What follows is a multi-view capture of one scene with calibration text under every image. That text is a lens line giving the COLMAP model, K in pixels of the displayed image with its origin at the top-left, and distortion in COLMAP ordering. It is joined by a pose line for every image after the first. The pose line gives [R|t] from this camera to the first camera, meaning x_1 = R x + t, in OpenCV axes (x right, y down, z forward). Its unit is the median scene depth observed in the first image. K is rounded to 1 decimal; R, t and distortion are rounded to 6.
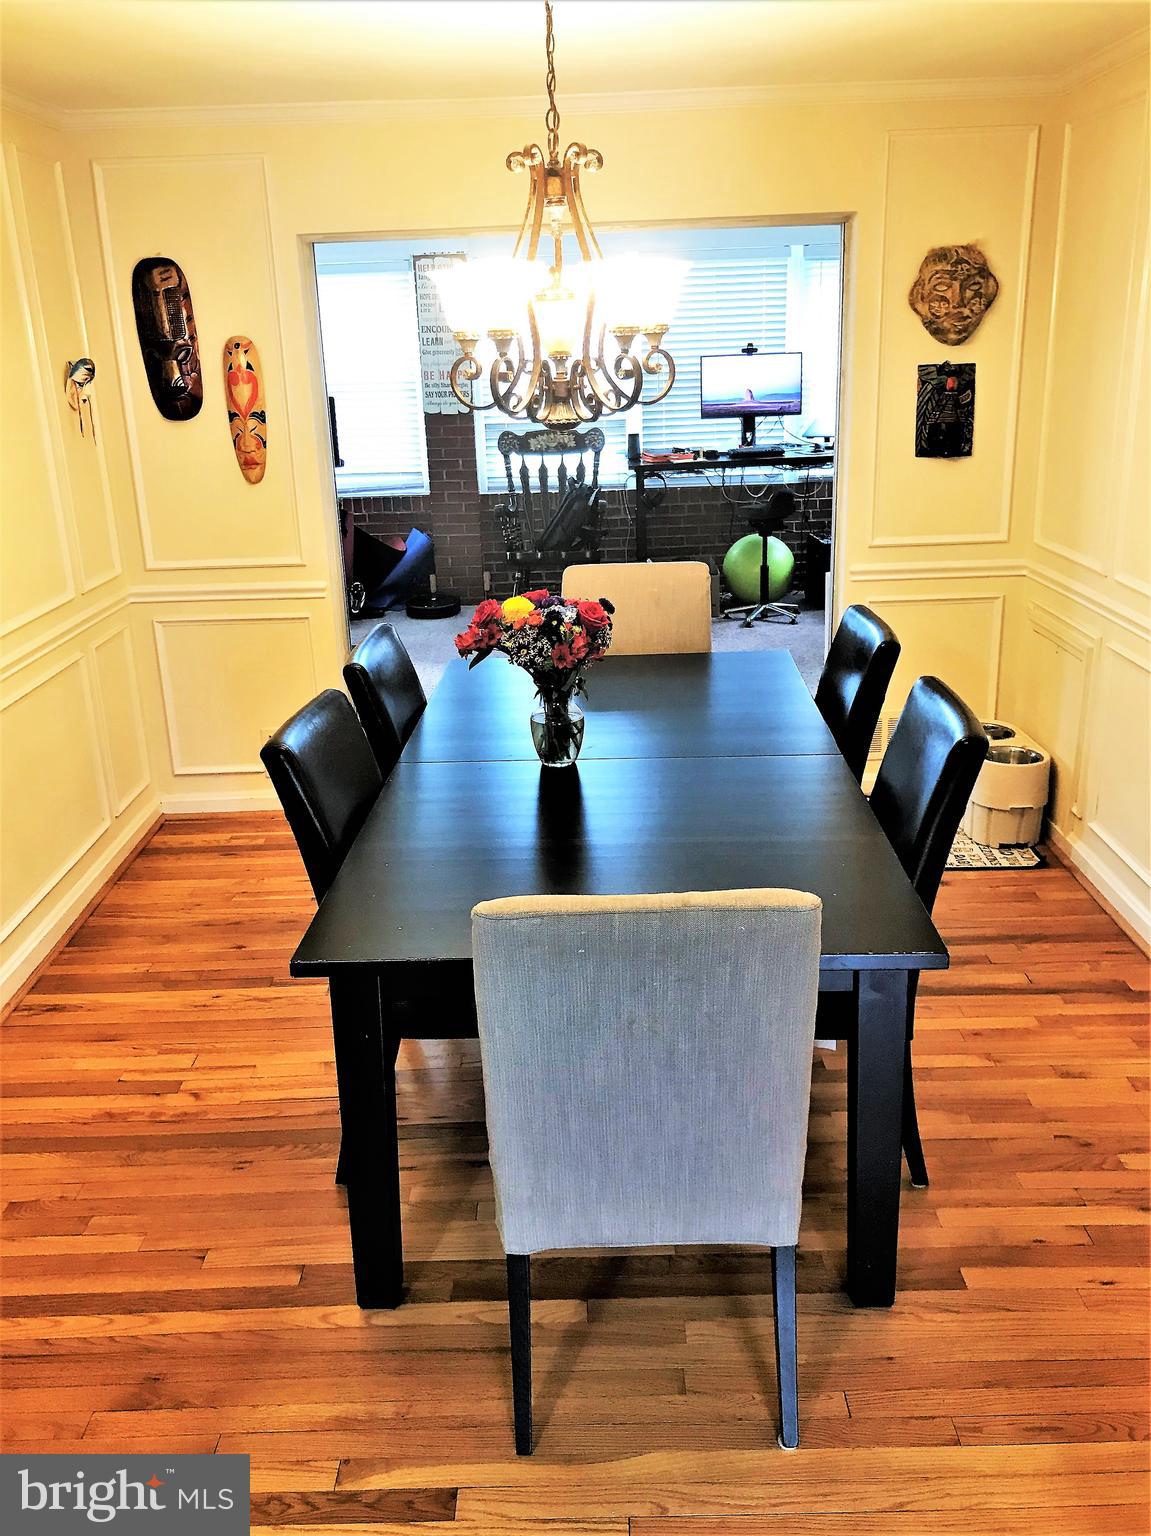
lens RADIAL K [[1298.4, 0, 579.2], [0, 1298.4, 768.7], [0, 0, 1]] dist [0.043638, -0.004968]
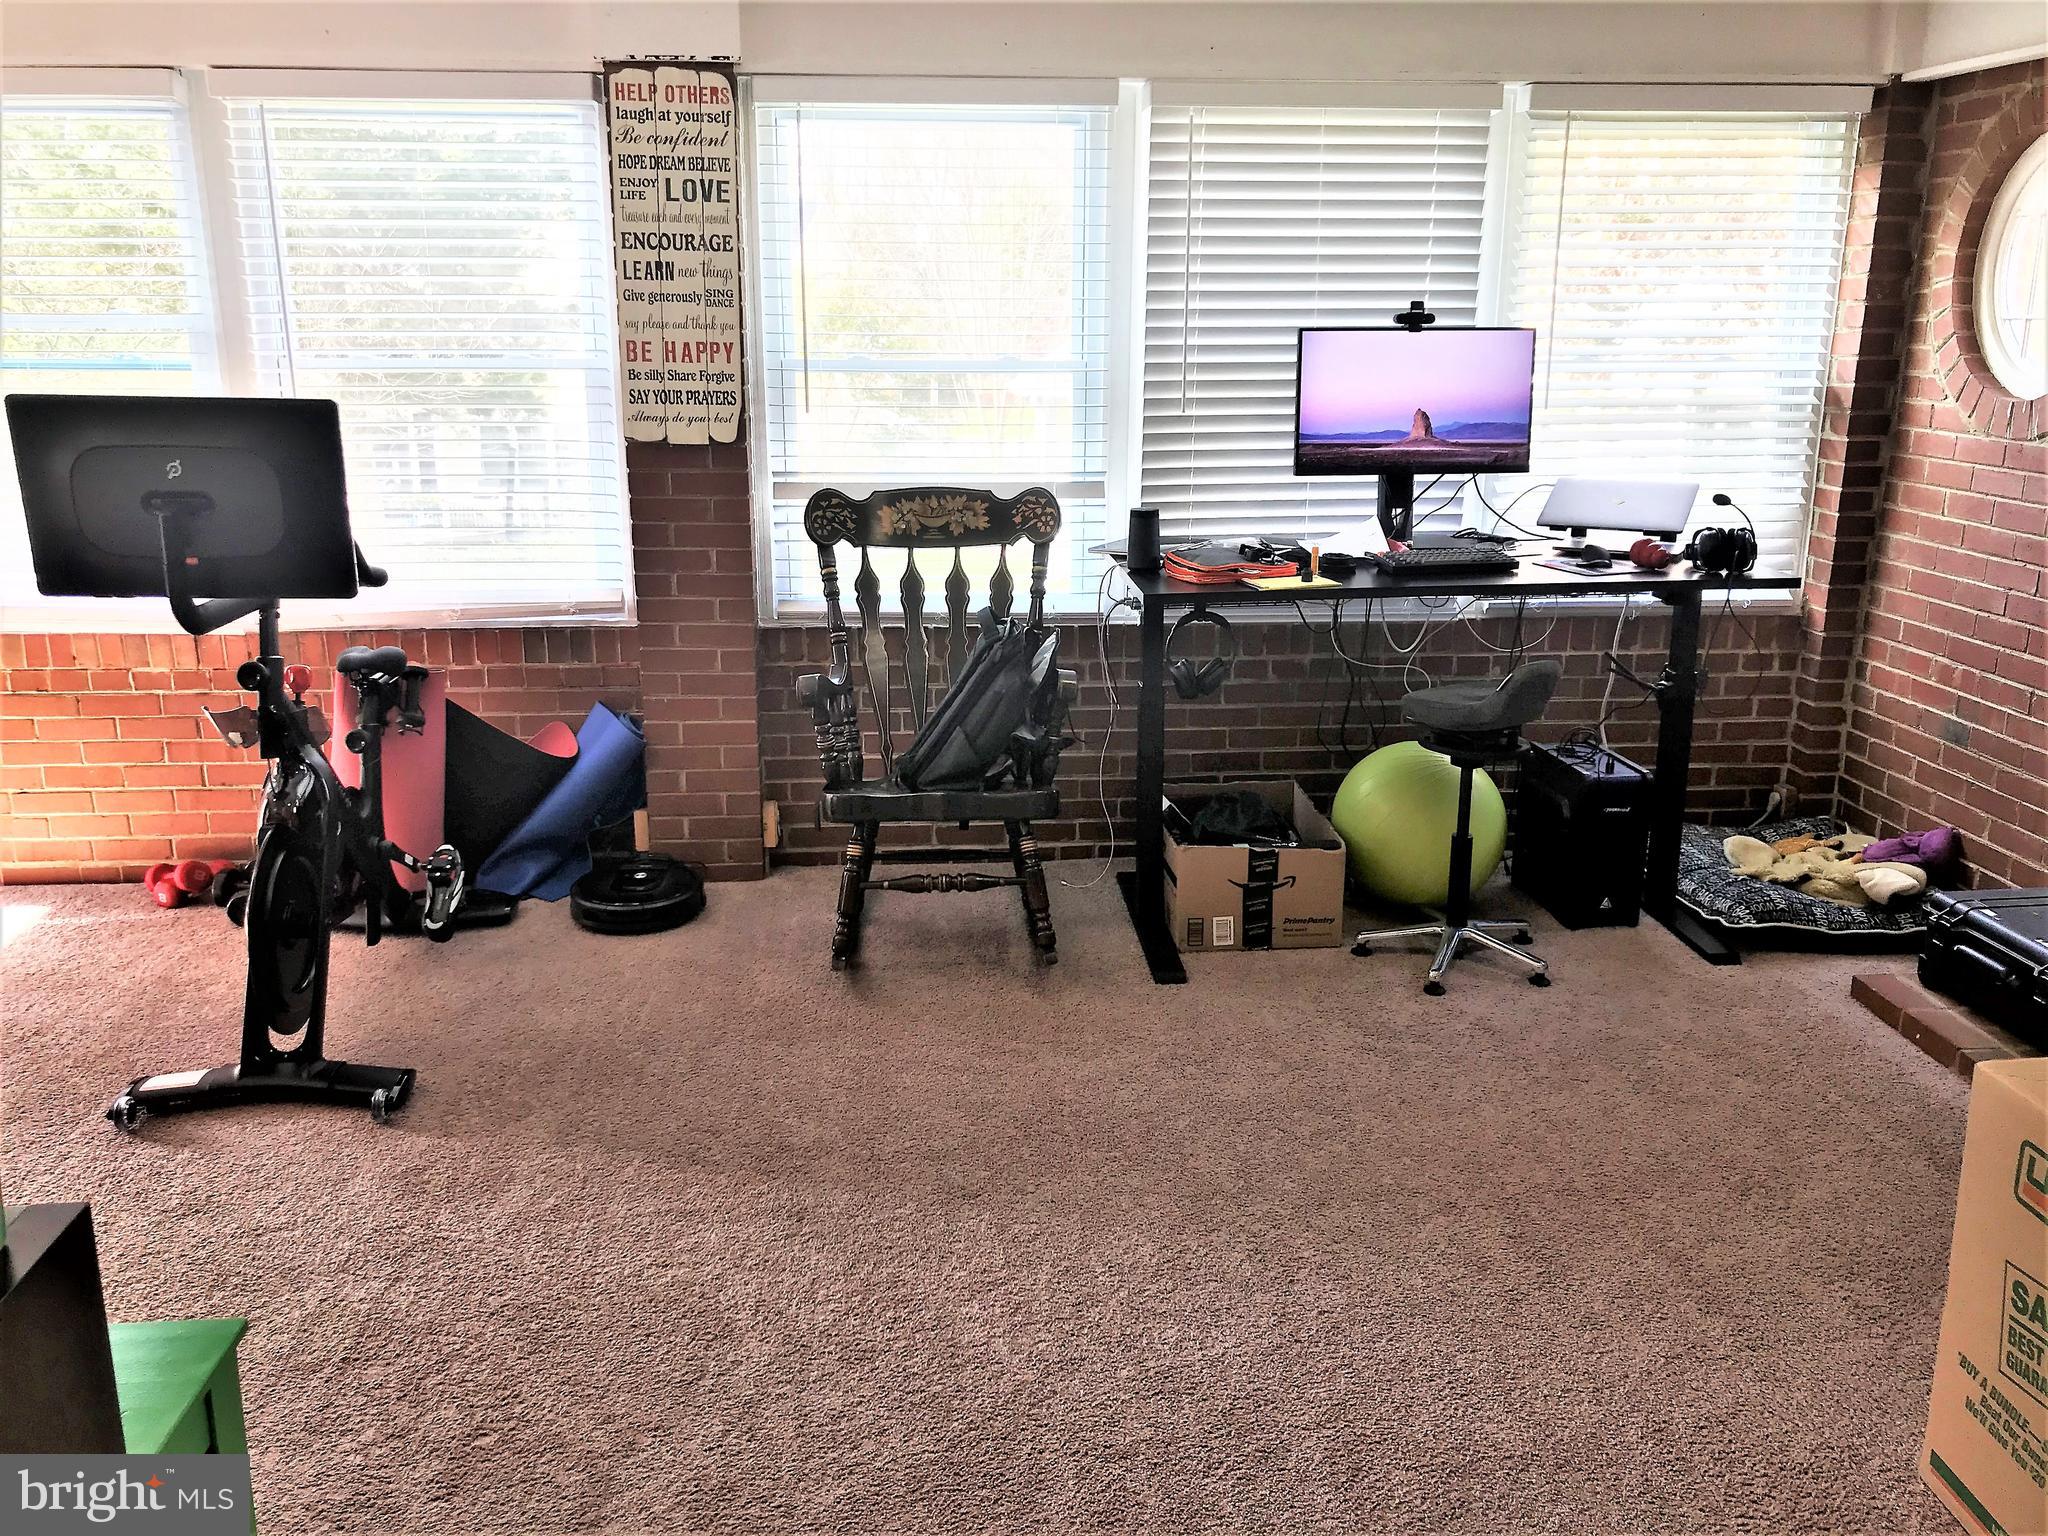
lens RADIAL K [[1710.2, 0, 1021.2], [0, 1710.2, 765.8], [0, 0, 1]] dist [0.123373, -0.277457]
pose [[0.996281, 0.013557, 0.085095, -0.077438], [-0.008072, 0.997887, -0.064477, -0.268044], [-0.085789, 0.063550, 0.994284, 0.893100]]
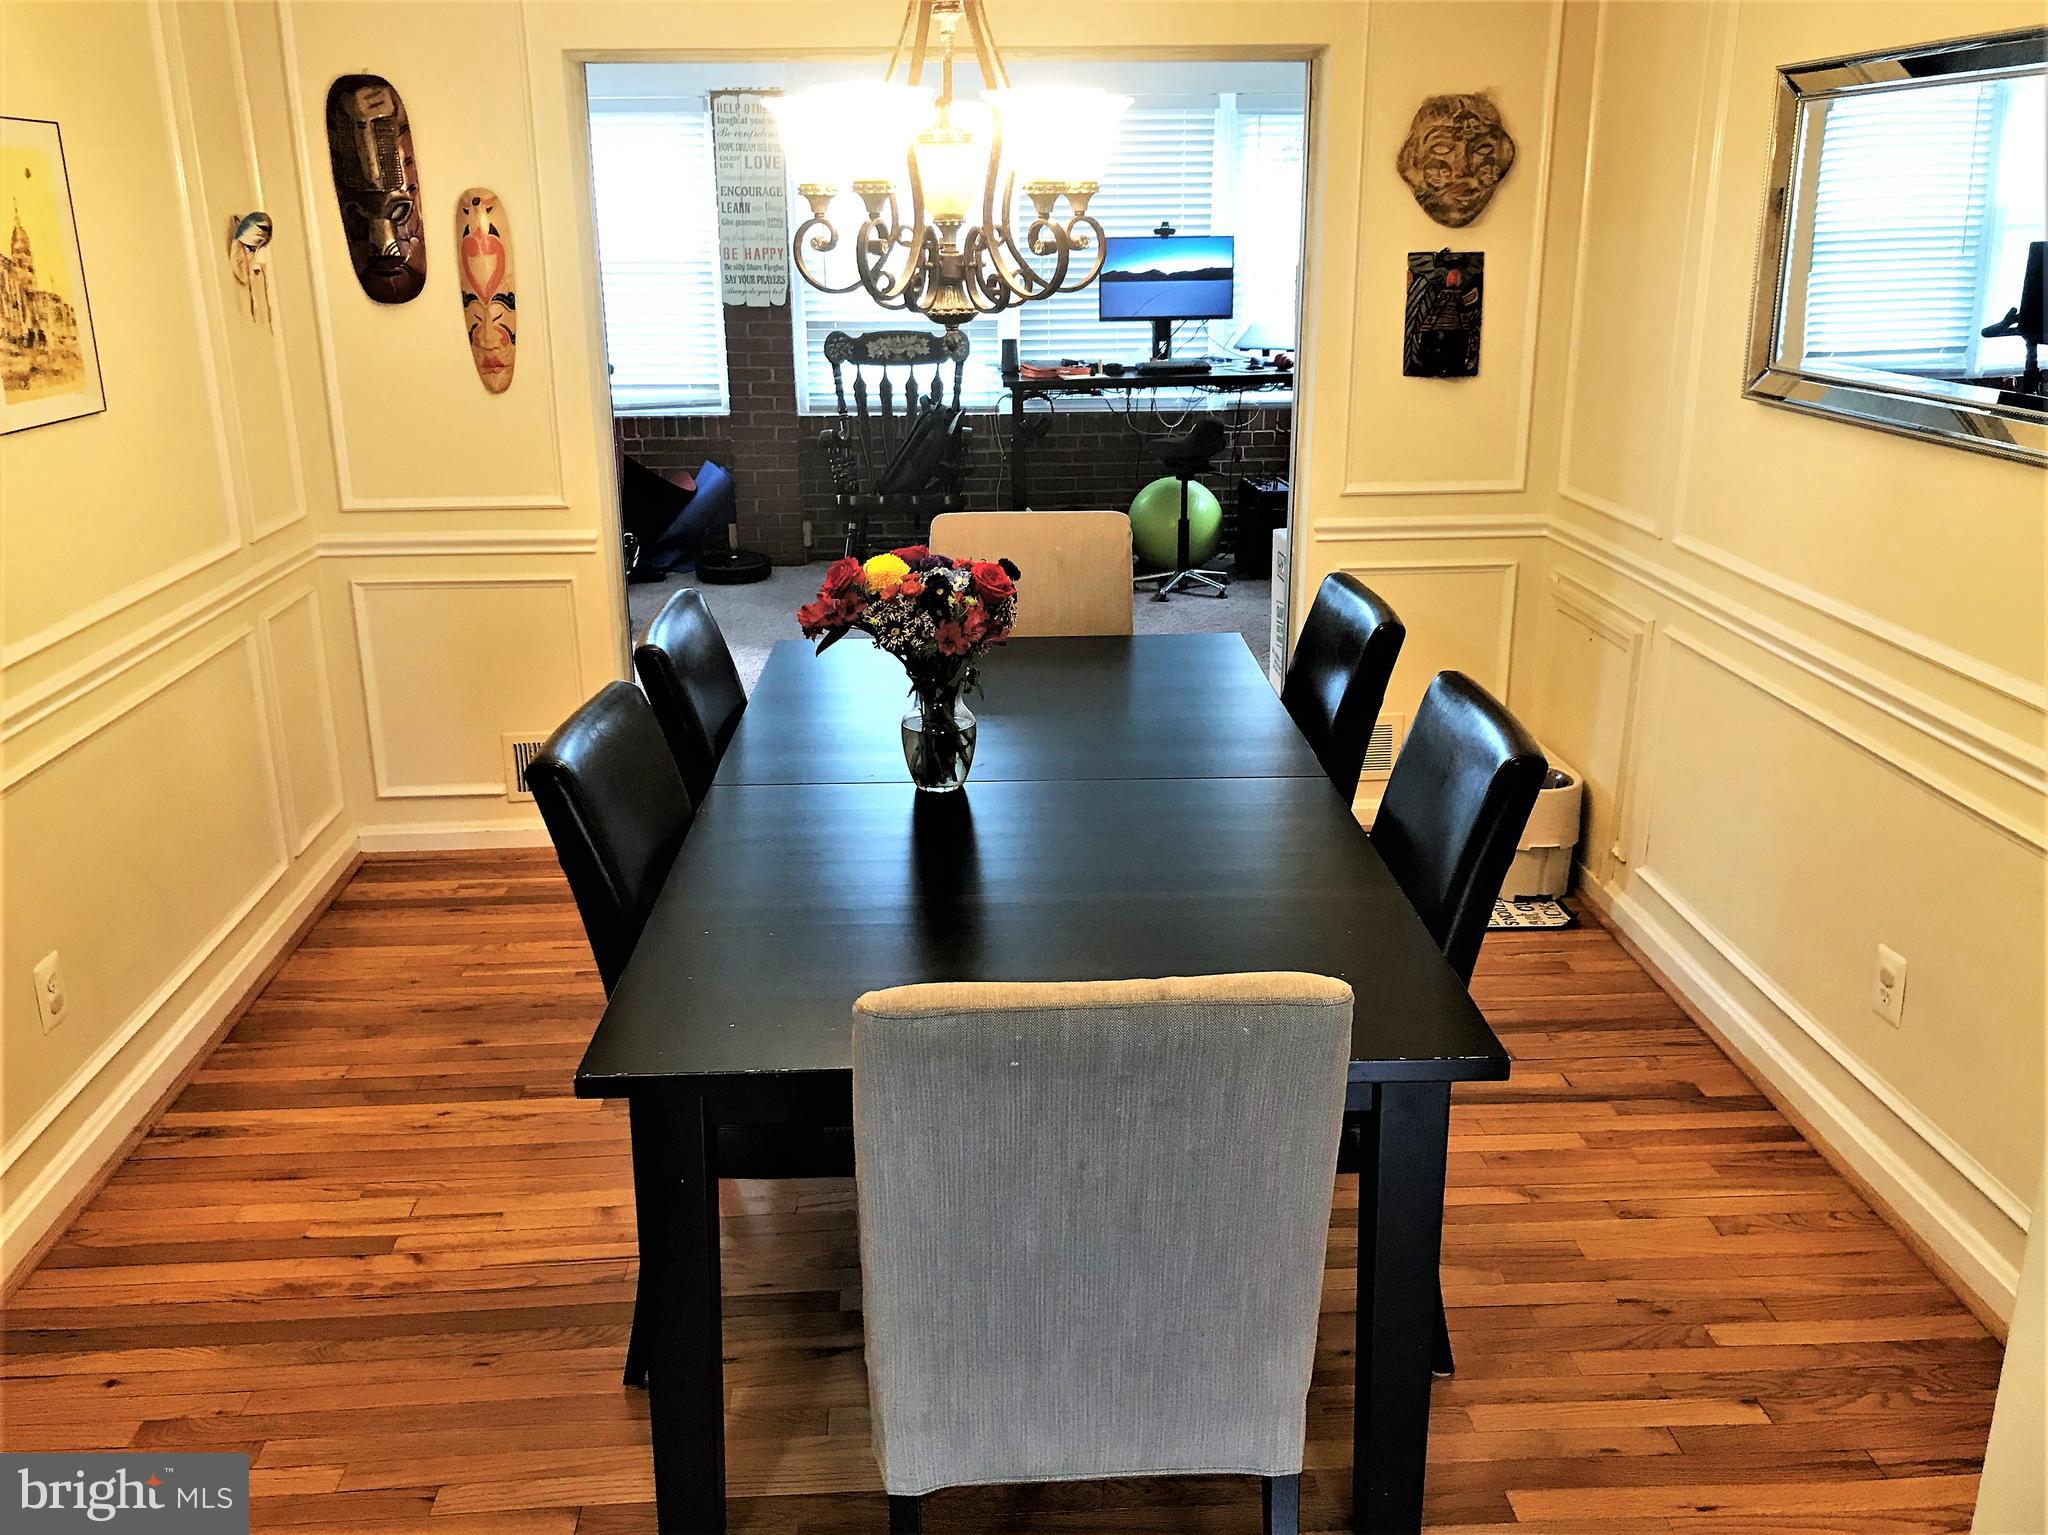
lens RADIAL K [[1731.2, 0, 1026.7], [0, 1731.2, 764.9], [0, 0, 1]] dist [0.043638, -0.004968]
pose [[0.997851, 0.005675, 0.065273, -0.021670], [-0.004820, 0.999901, -0.013237, -0.002838], [-0.065342, 0.012894, 0.997780, 0.029109]]
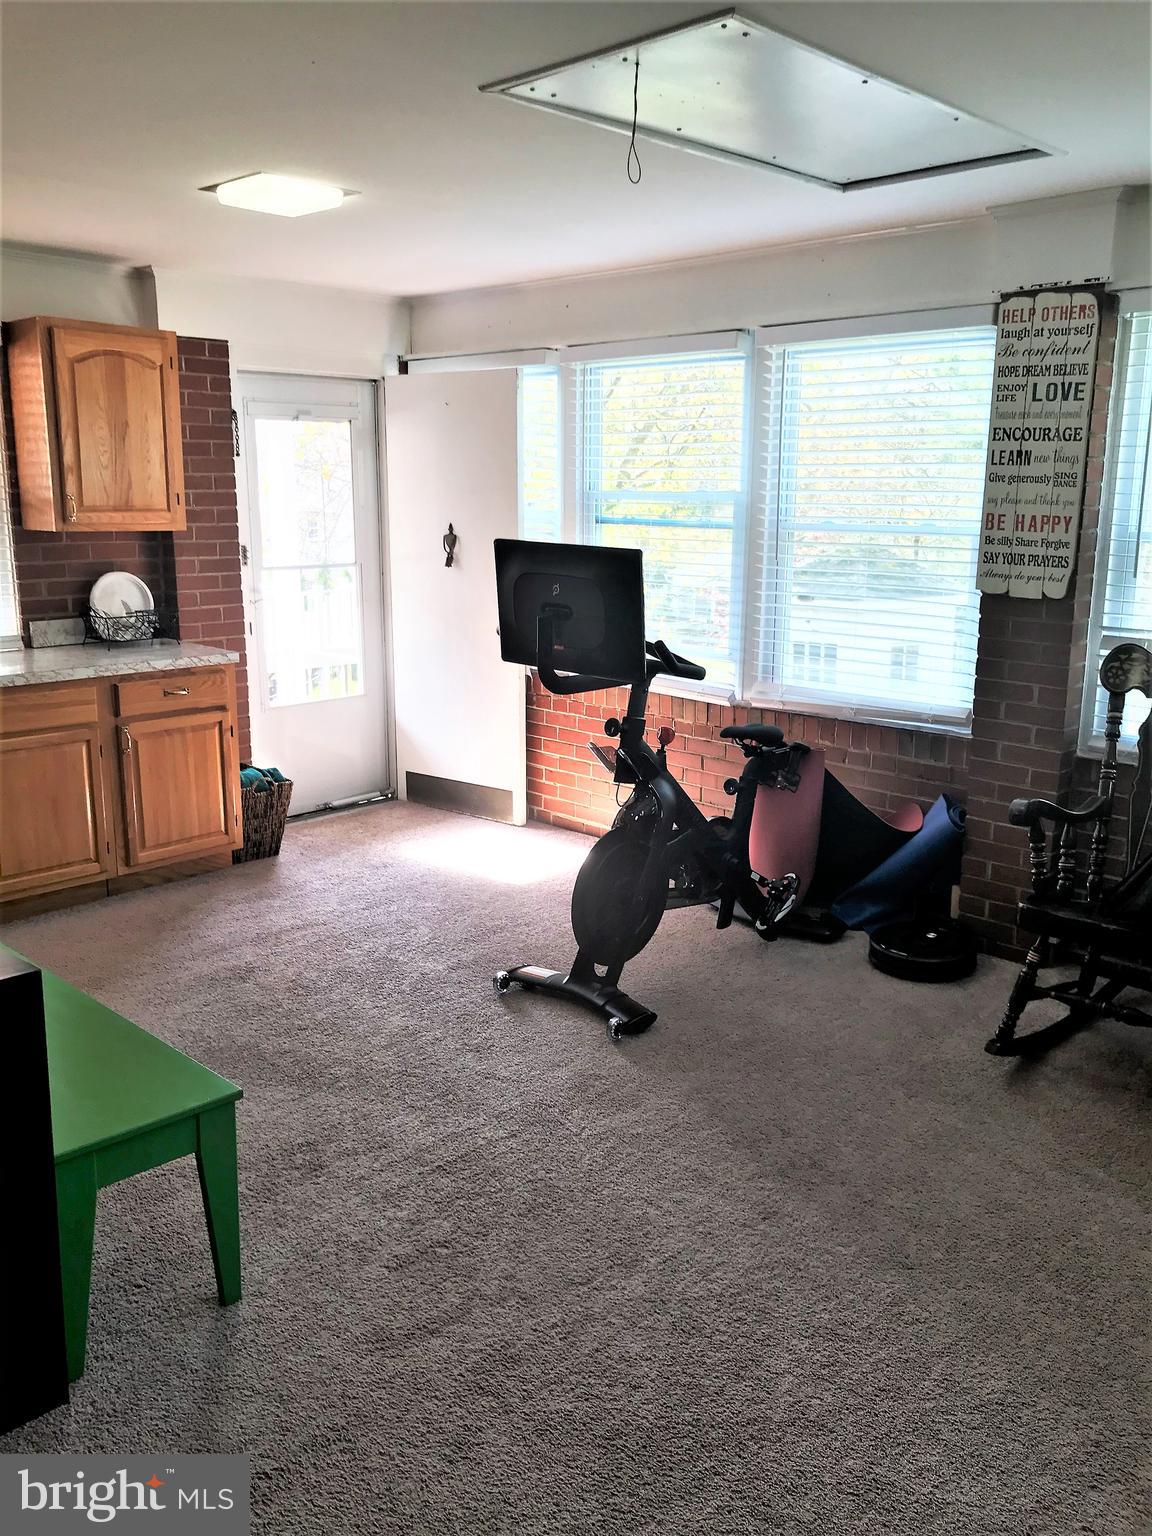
lens RADIAL K [[1298.4, 0, 579.7], [0, 1298.4, 768.7], [0, 0, 1]] dist [0.043638, -0.004968]
pose [[0.723478, 0.190138, -0.663646, 0.246971], [-0.250572, 0.968089, 0.004200, -0.331614], [0.643267, 0.163252, 0.748035, 1.034283]]
